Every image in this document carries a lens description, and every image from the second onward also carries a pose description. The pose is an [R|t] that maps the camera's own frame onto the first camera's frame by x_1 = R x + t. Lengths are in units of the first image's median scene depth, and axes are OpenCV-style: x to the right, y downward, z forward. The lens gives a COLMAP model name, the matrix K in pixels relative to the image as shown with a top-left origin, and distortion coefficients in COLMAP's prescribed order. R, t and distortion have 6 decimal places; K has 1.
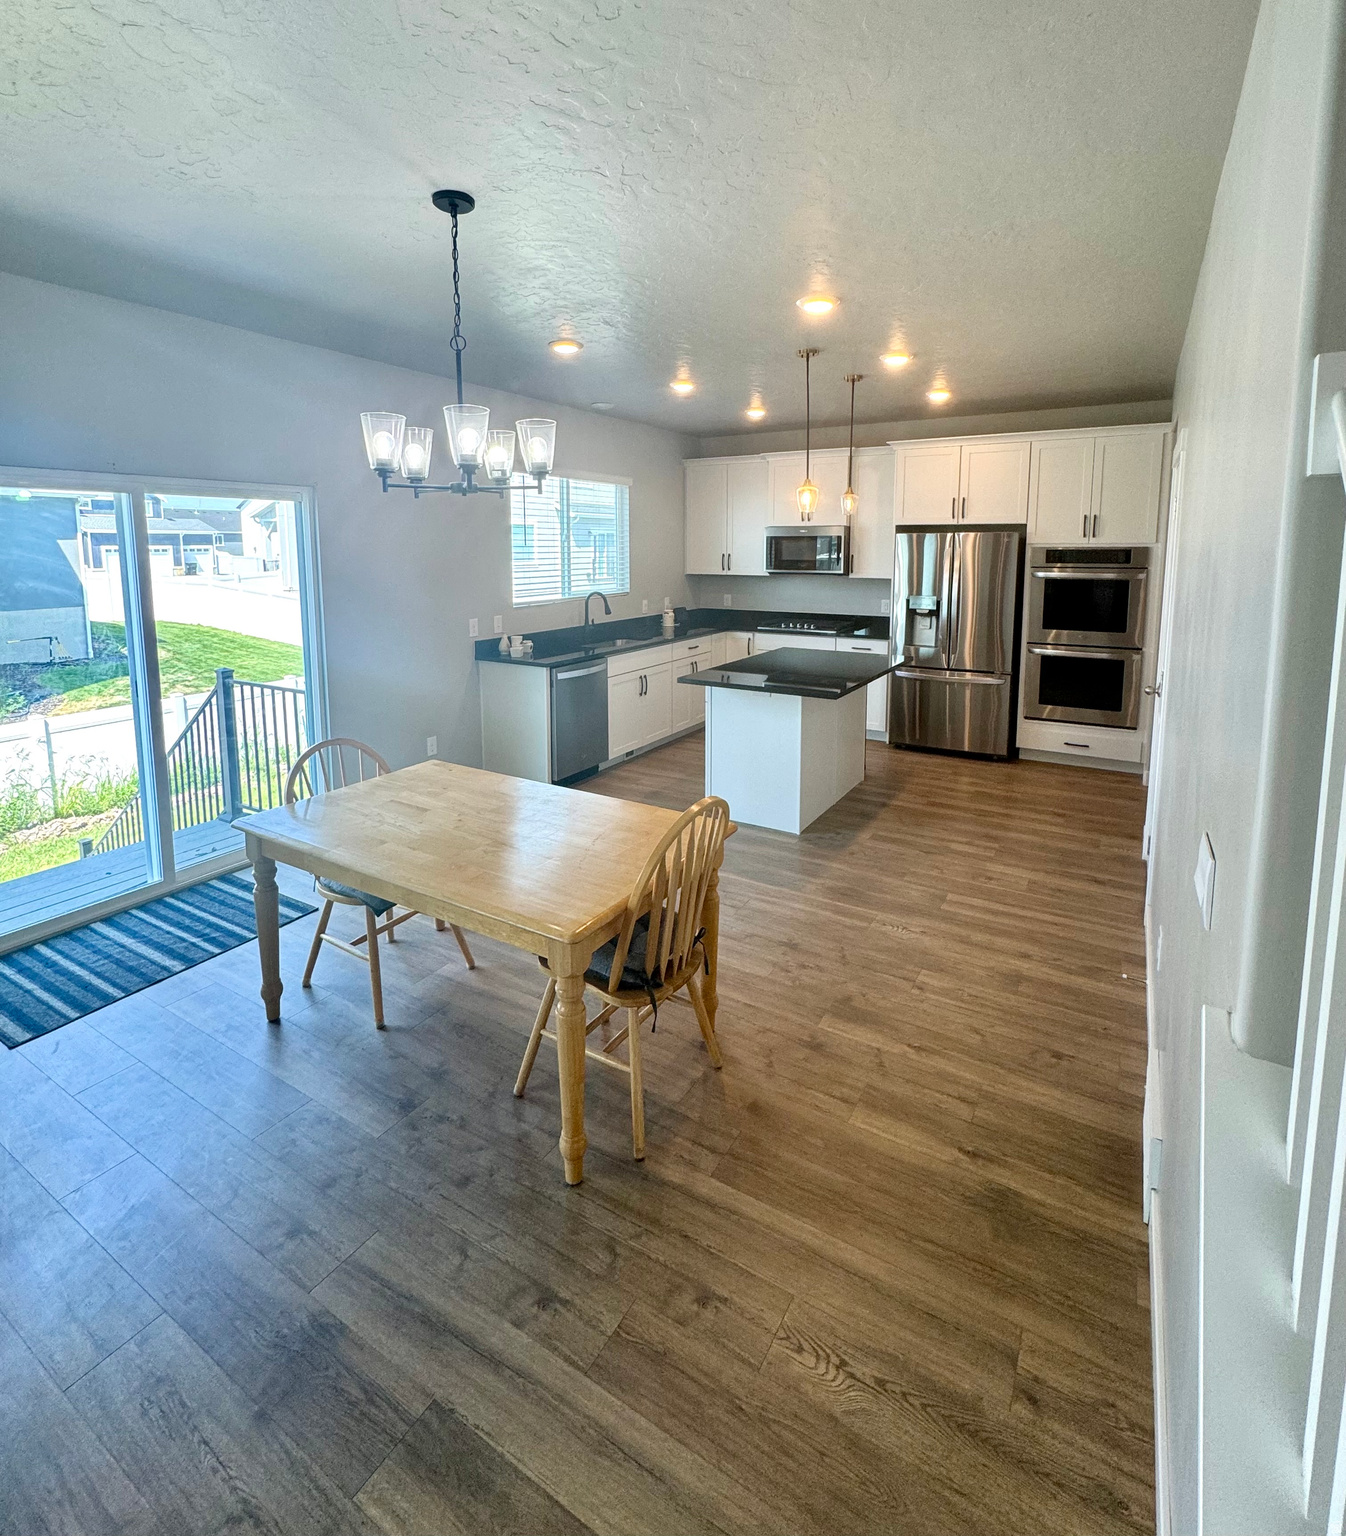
lens RADIAL K [[762.7, 0, 673.4], [0, 762.7, 626.7], [0, 0, 1]] dist [0.019941, -0.000245]
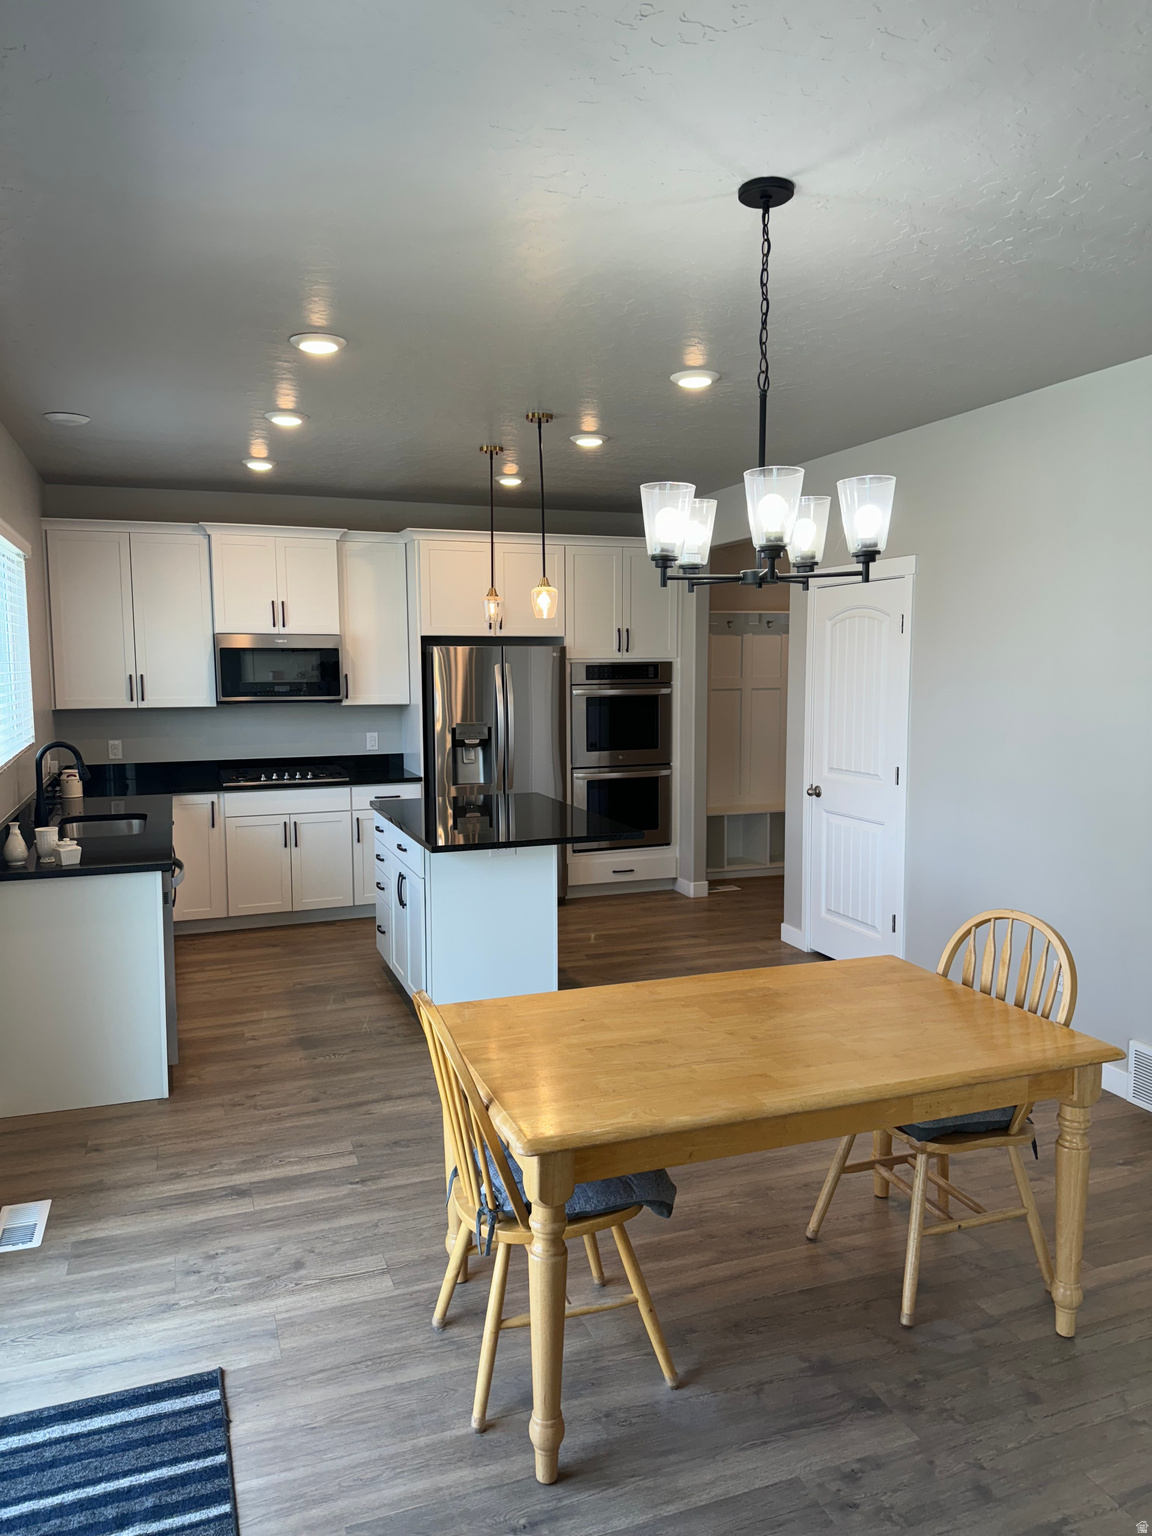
lens RADIAL K [[1062.1, 0, 576.0], [0, 1062.1, 768.0], [0, 0, 1]] dist [0.026037, -0.000991]
pose [[0.621724, -0.080384, 0.779101, -0.521422], [0.087094, 0.995646, 0.033225, -0.021372], [-0.778379, 0.047199, 0.626018, 0.218929]]
